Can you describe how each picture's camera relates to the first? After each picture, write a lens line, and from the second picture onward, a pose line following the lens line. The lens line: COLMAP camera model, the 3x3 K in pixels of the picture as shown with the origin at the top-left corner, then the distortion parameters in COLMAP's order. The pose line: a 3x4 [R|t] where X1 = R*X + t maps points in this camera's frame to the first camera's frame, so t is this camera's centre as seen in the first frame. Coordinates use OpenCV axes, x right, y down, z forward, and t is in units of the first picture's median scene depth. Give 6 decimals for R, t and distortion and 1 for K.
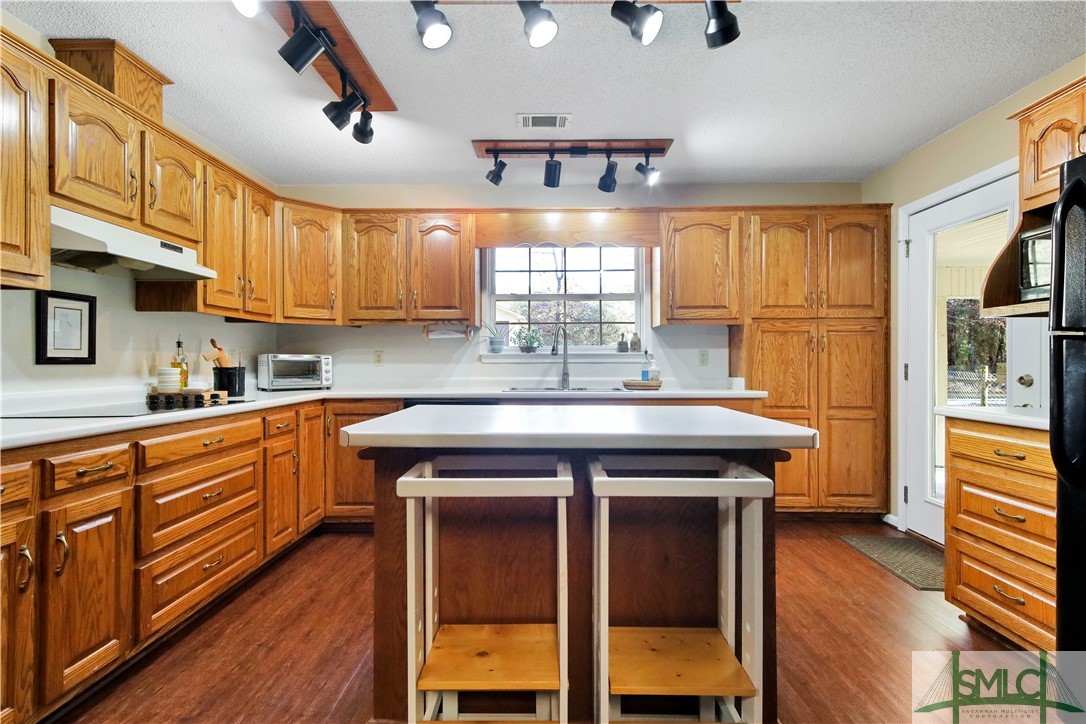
lens RADIAL K [[525.7, 0, 536.3], [0, 525.7, 358.8], [0, 0, 1]] dist [0.018463, -0.001946]
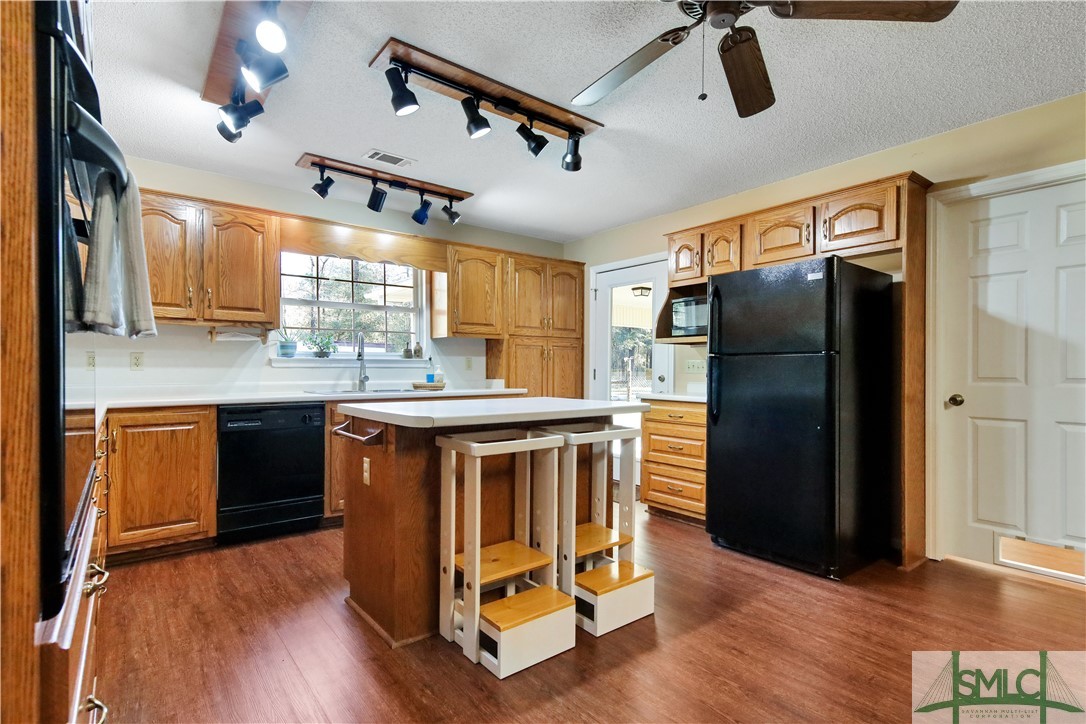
lens RADIAL K [[525.7, 0, 551.3], [0, 525.7, 366.0], [0, 0, 1]] dist [0.018463, -0.001946]
pose [[0.772989, 0.006108, 0.634389, -0.354256], [-0.008592, 0.999963, 0.000841, 0.000238], [-0.634361, -0.006101, 0.773013, -0.099260]]
